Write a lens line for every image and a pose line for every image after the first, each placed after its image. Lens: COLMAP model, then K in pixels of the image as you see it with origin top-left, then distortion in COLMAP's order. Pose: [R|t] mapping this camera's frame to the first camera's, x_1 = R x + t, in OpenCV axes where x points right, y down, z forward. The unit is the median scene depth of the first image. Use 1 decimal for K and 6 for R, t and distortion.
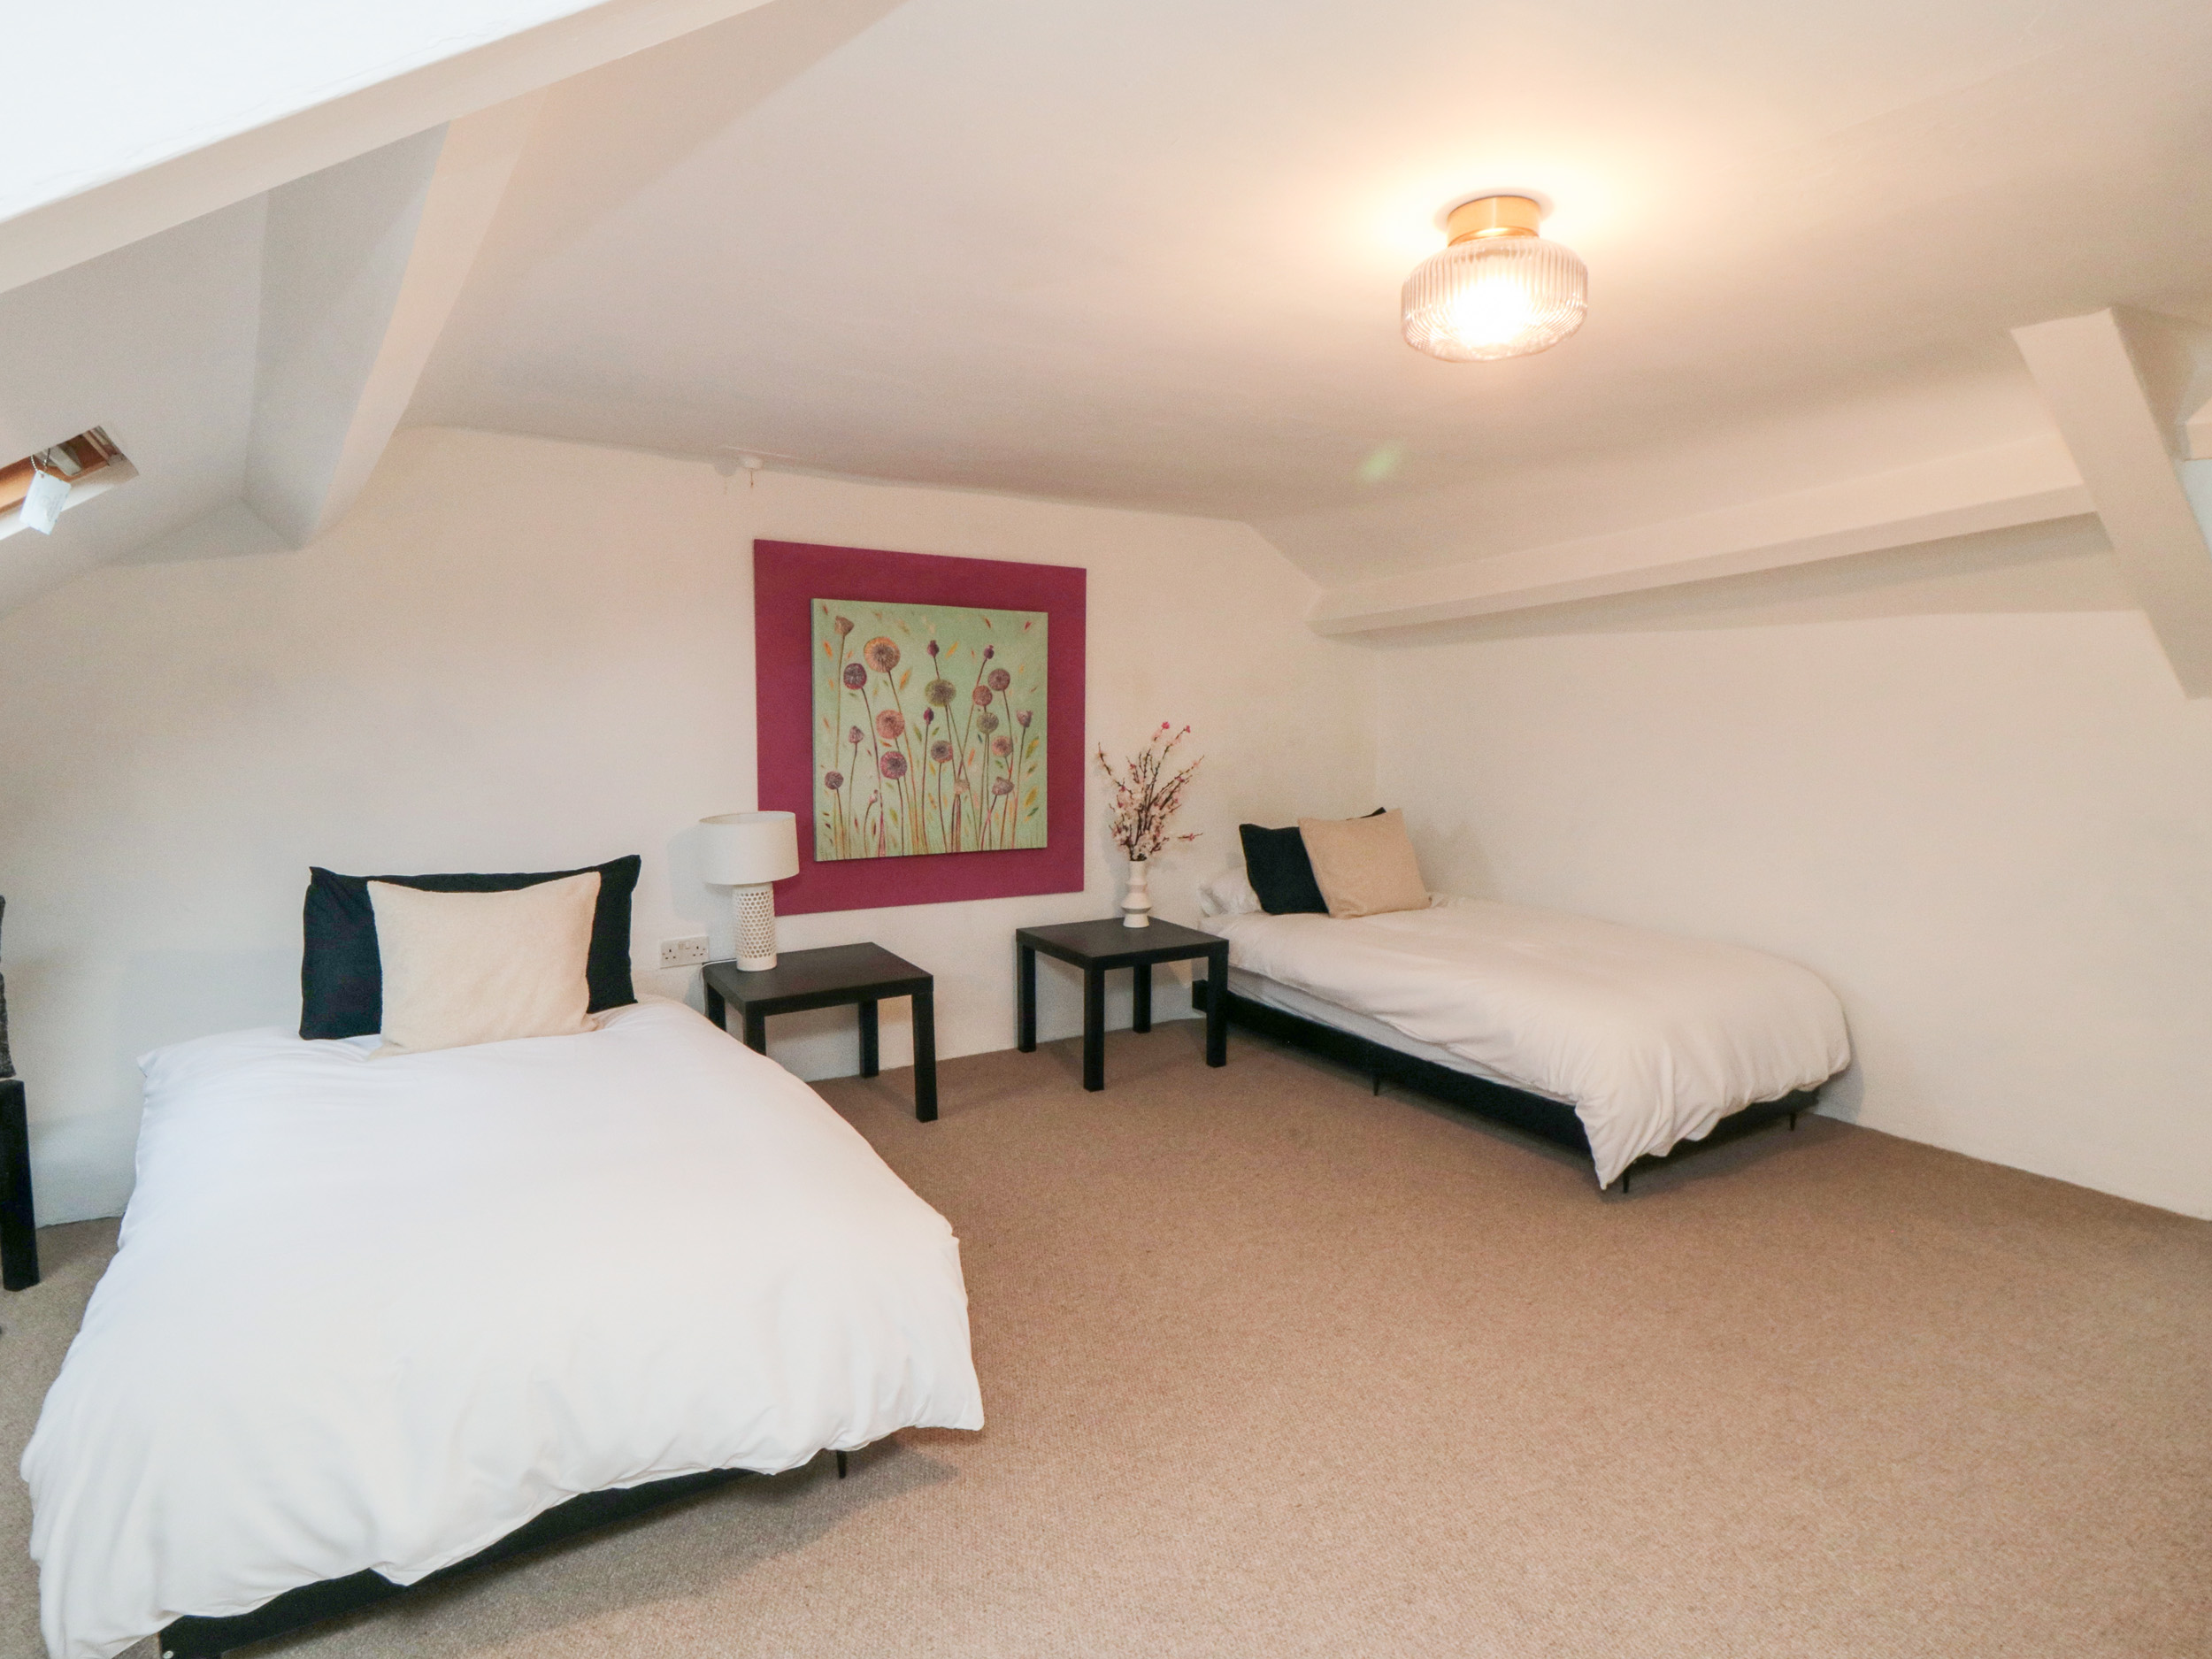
lens RADIAL K [[1234.3, 0, 1106.0], [0, 1234.3, 829.5], [0, 0, 1]] dist [-0.003371, -0.000872]
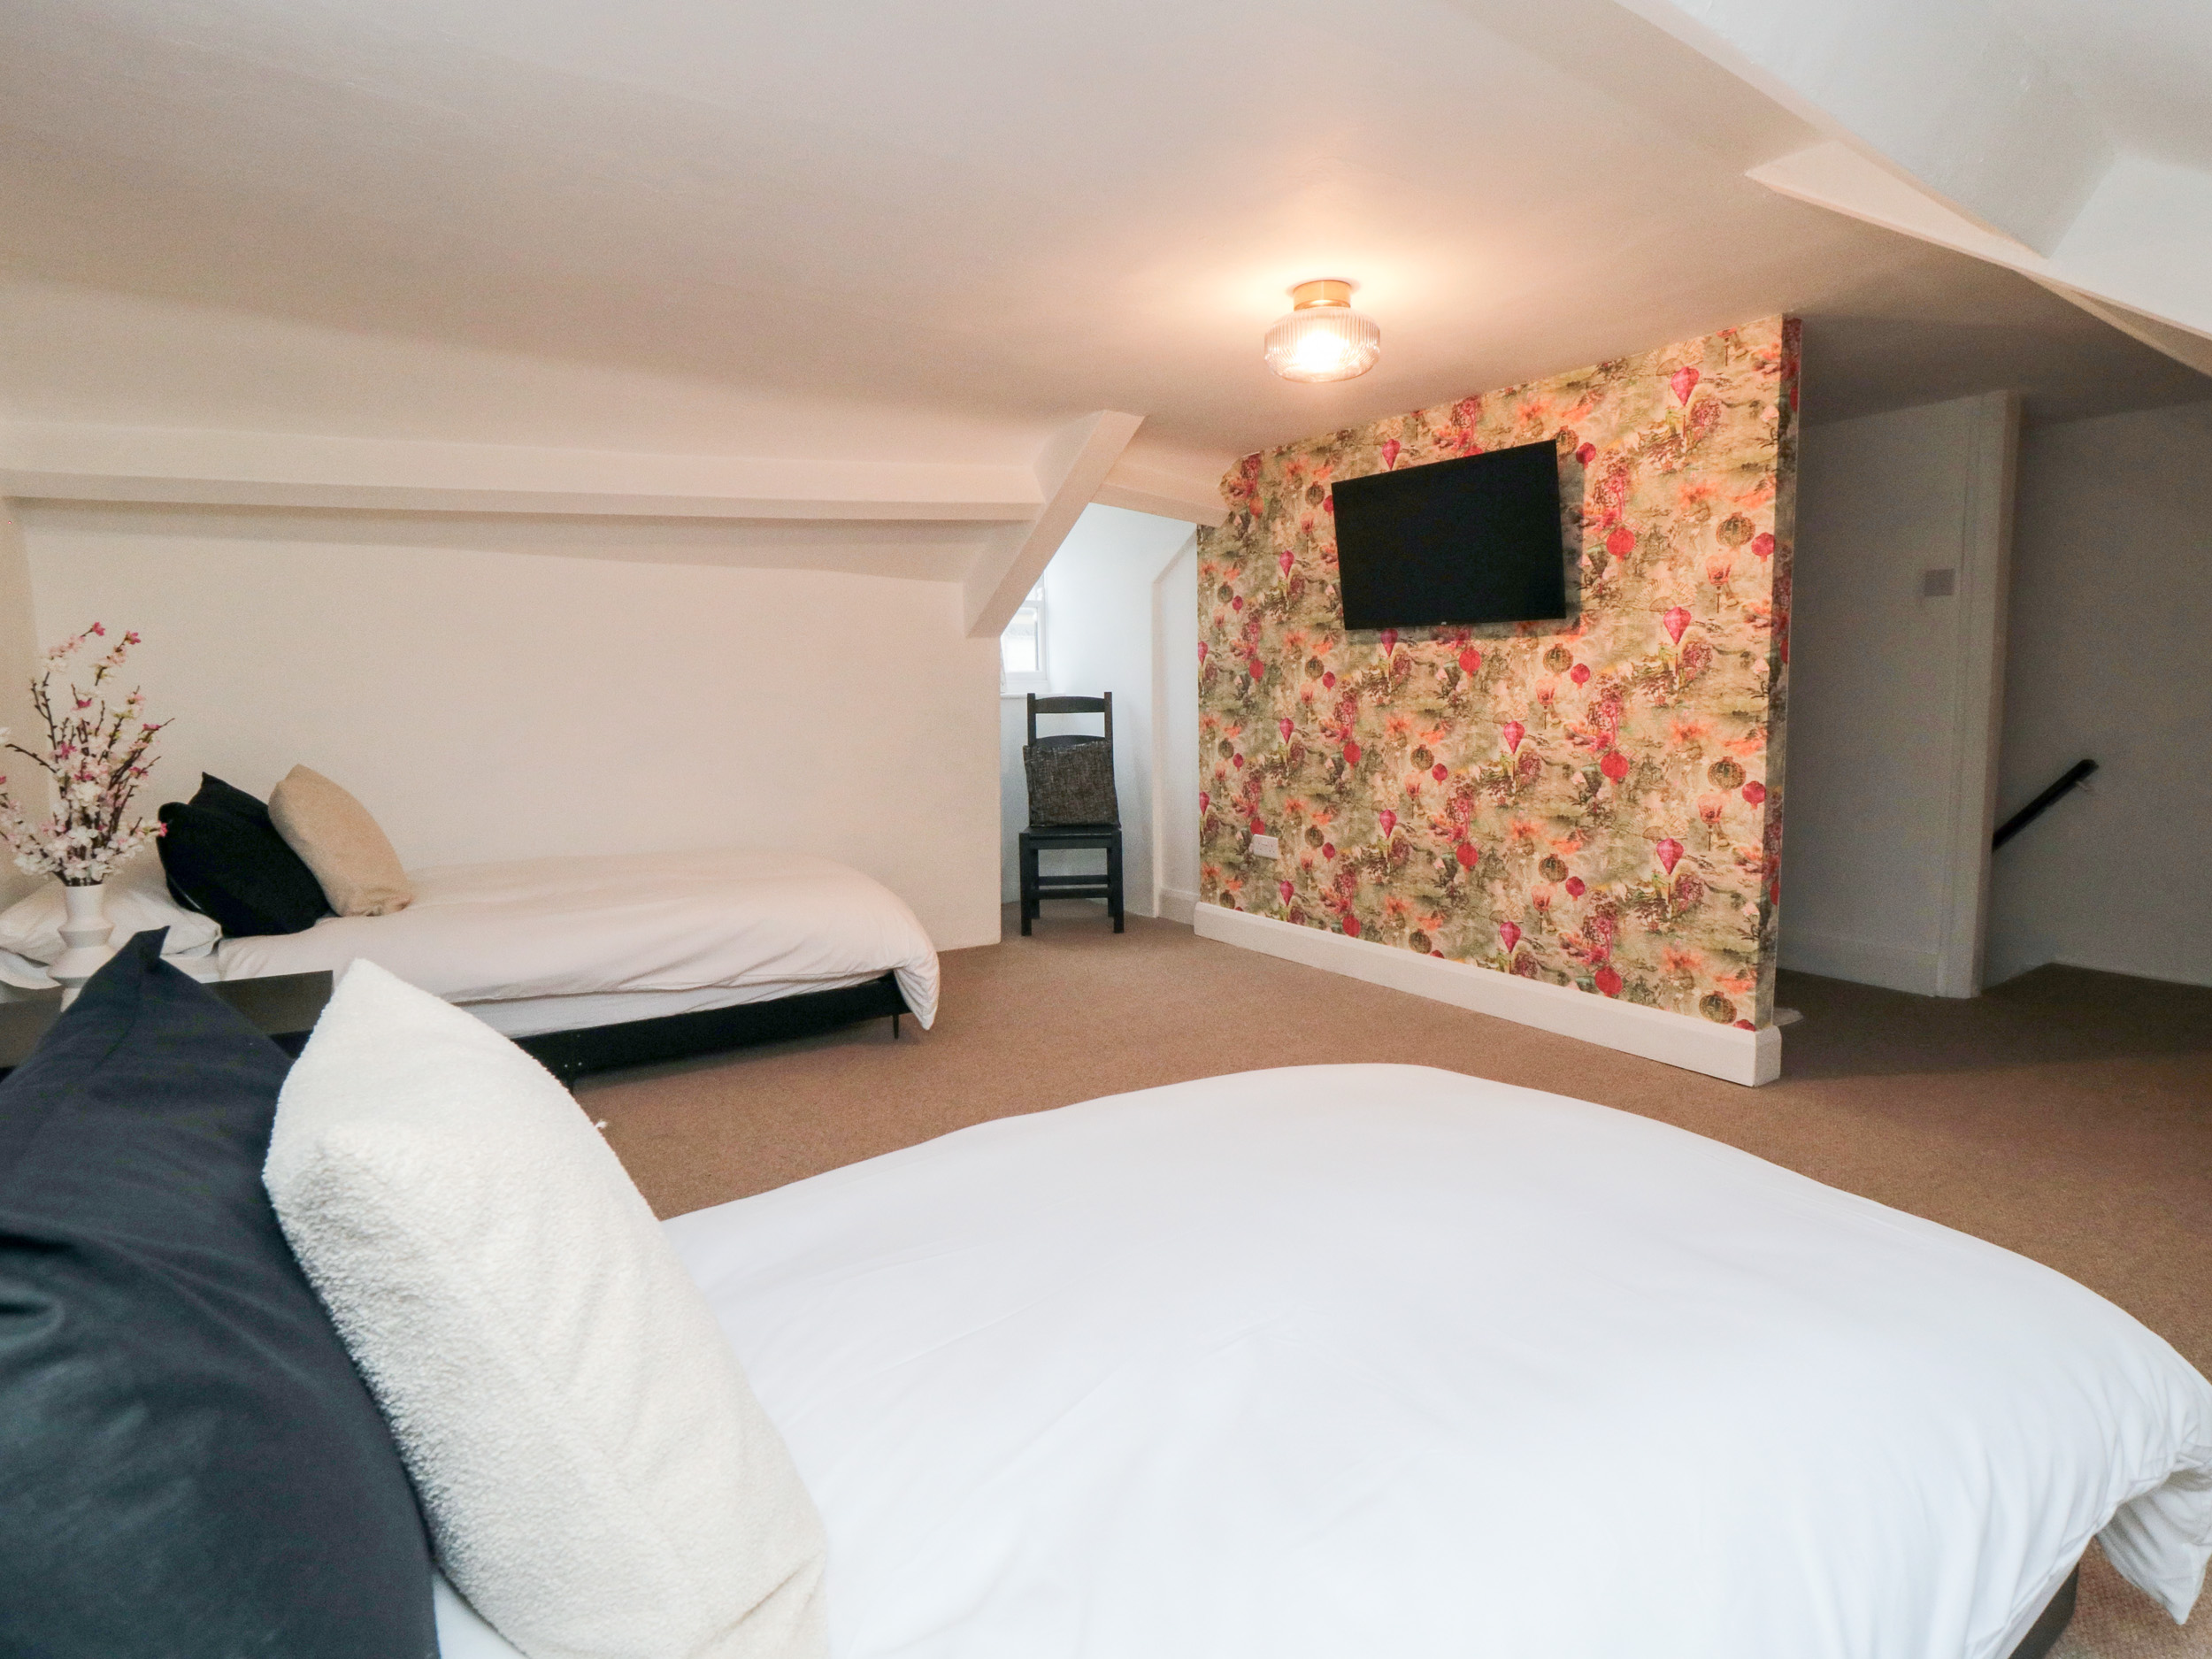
lens RADIAL K [[1234.3, 0, 1106.0], [0, 1234.3, 829.5], [0, 0, 1]] dist [-0.003371, -0.000872]
pose [[0.032111, -0.107256, 0.993713, -0.585146], [0.089475, 0.990542, 0.104022, -0.013304], [-0.995471, 0.085573, 0.041404, 0.621087]]
